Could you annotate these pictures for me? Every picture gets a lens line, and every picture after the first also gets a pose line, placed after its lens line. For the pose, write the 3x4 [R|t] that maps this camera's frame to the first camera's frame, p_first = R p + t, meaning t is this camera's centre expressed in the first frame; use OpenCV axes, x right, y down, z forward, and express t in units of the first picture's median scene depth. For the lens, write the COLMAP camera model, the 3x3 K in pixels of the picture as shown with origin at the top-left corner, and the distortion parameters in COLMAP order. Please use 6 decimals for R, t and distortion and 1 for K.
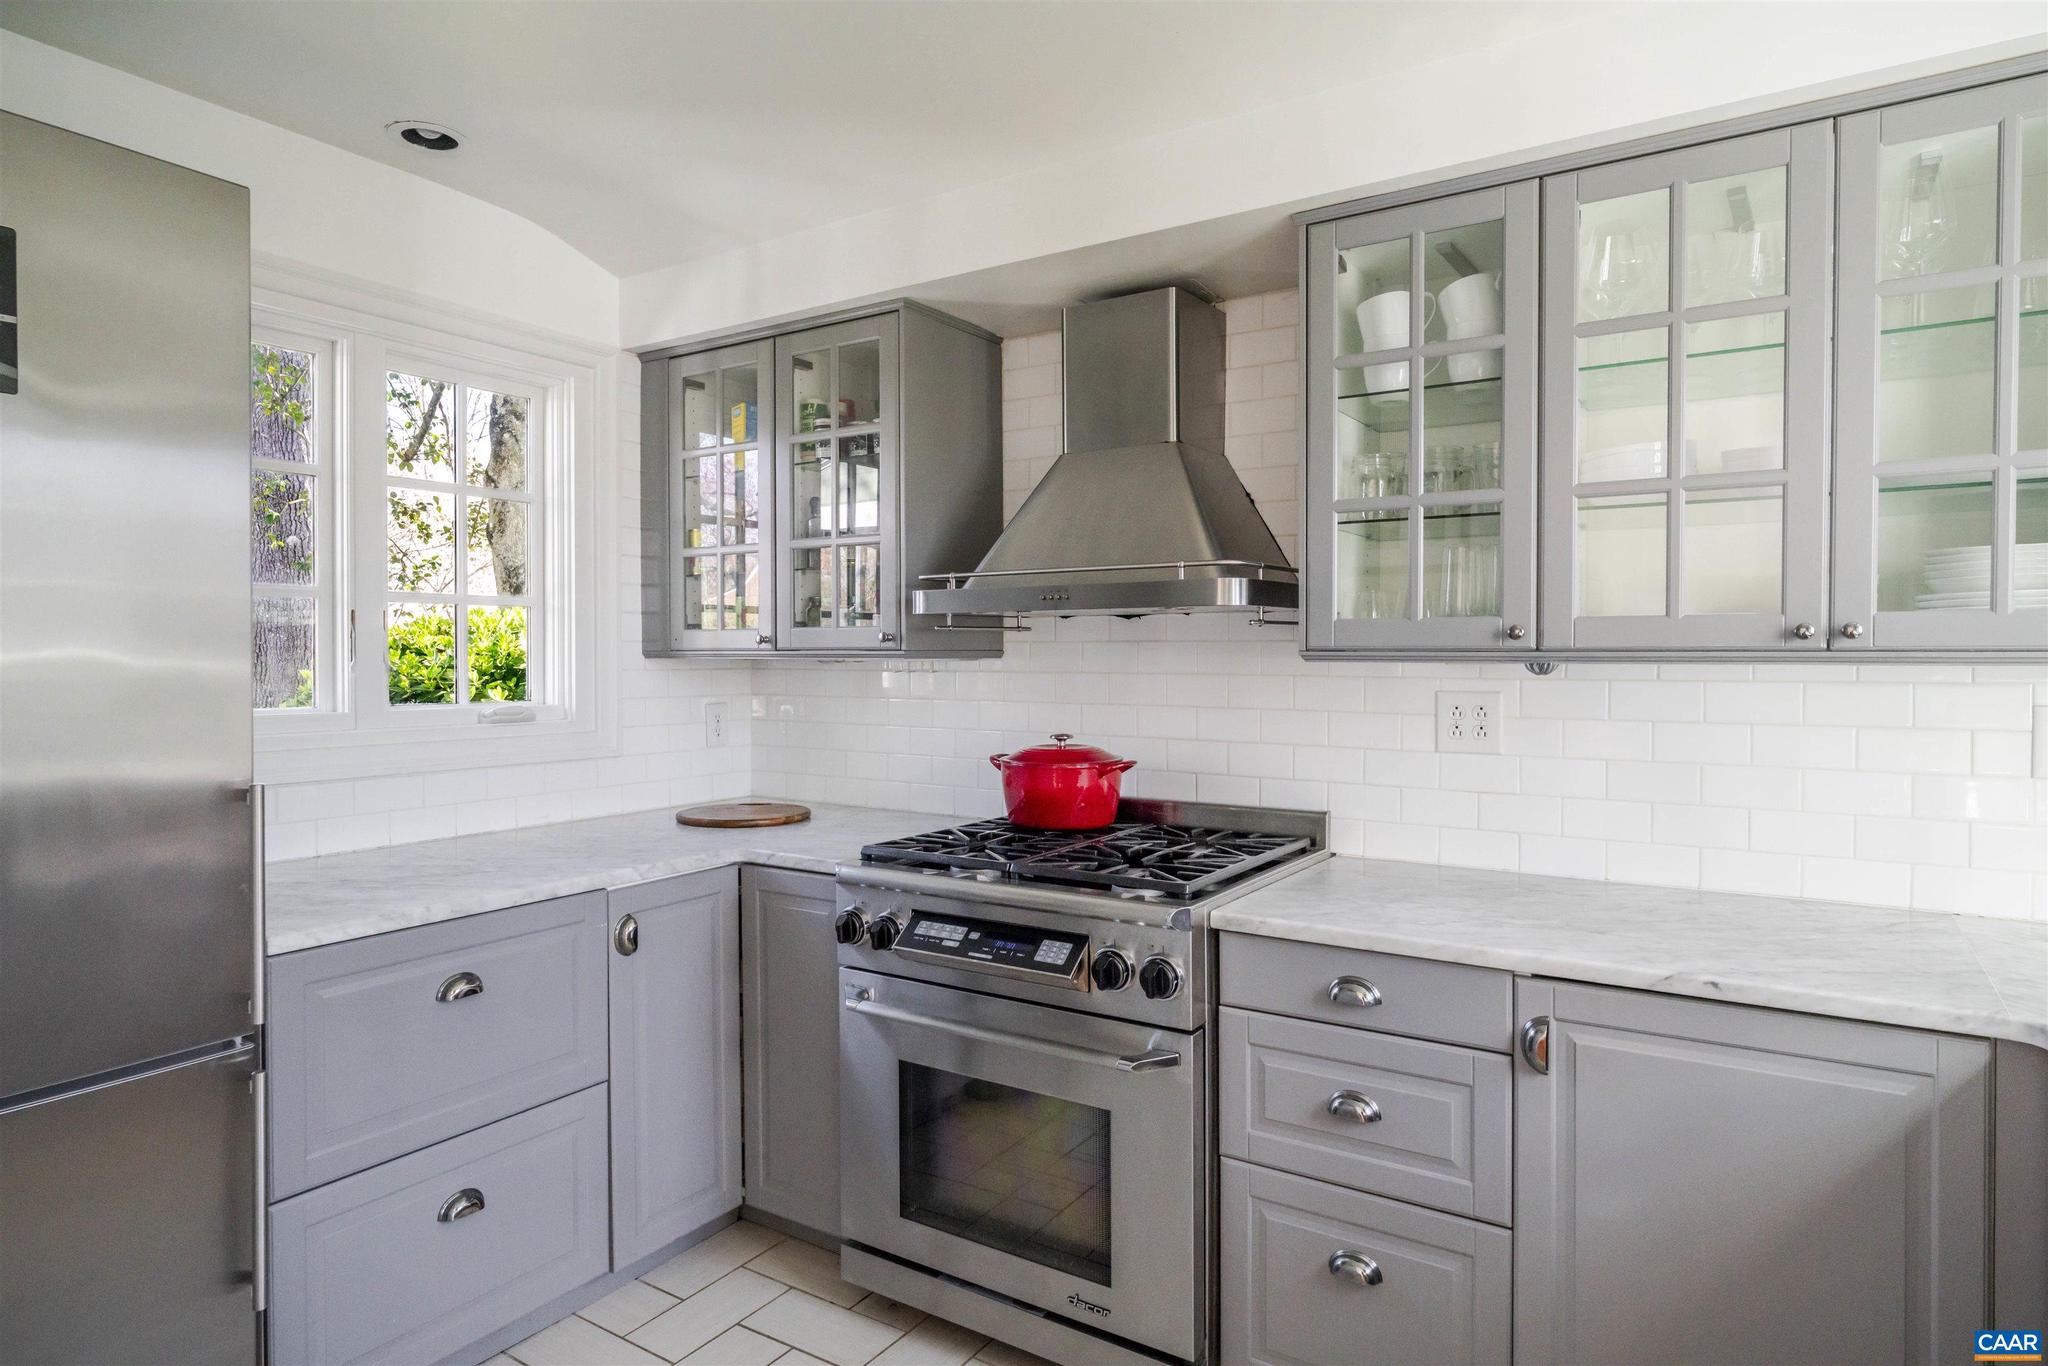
lens RADIAL K [[1155.7, 0, 1027.8], [0, 1155.7, 676.6], [0, 0, 1]] dist [-0.005399, -0.000281]
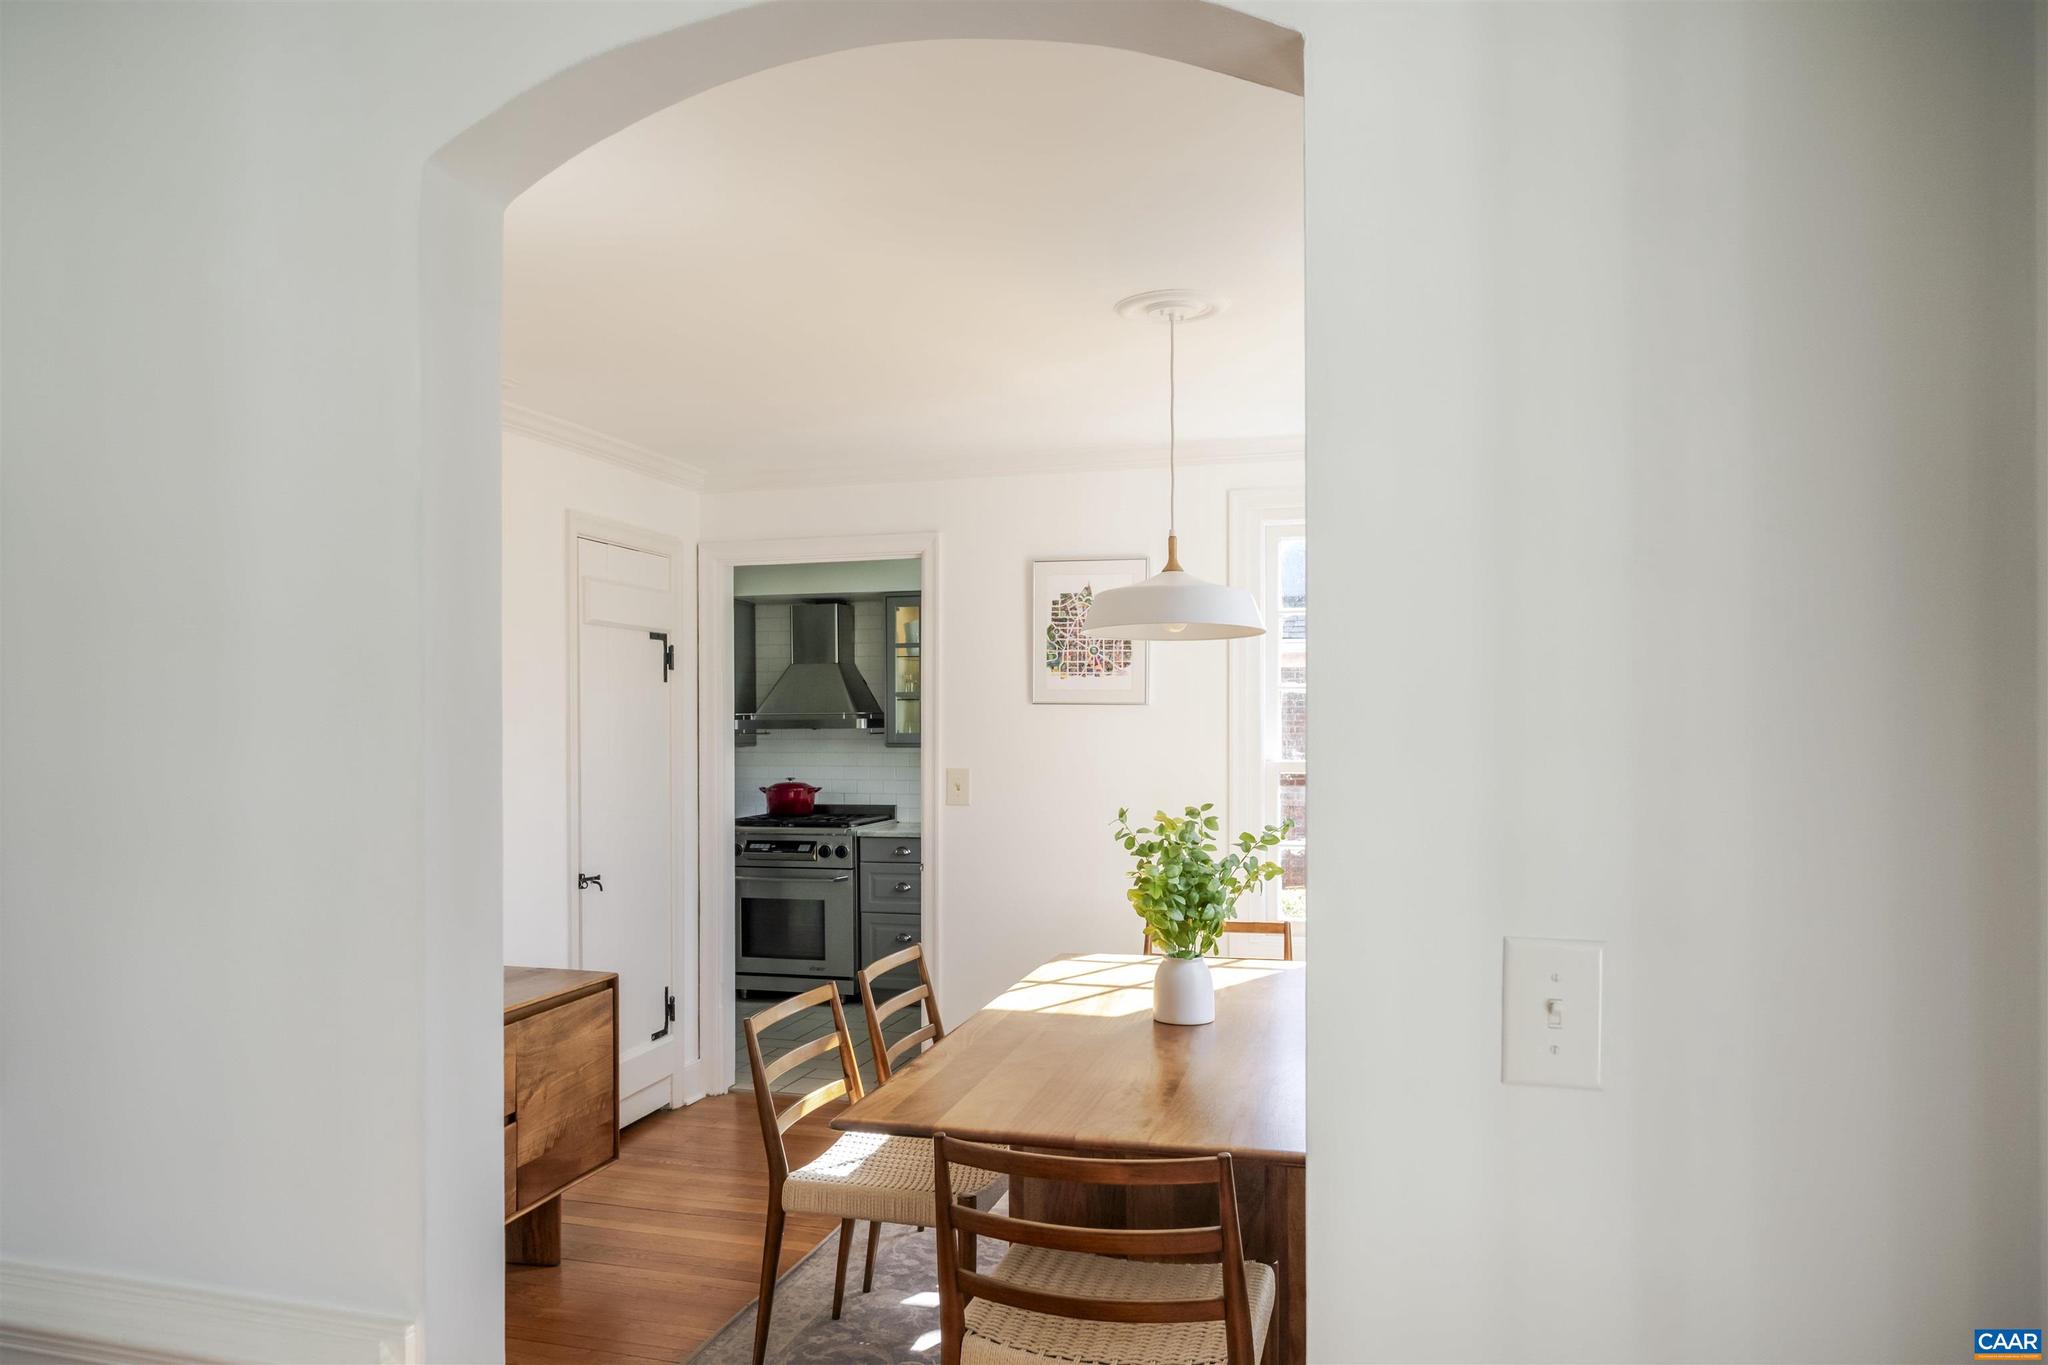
lens RADIAL K [[1333.6, 0, 1021.1], [0, 1333.6, 692.7], [0, 0, 1]] dist [-0.001196, -0.000030]
pose [[0.944871, 0.001613, 0.327438, -0.525882], [0.013271, 0.998977, -0.043219, -0.002470], [-0.327172, 0.045182, 0.943884, -2.223547]]
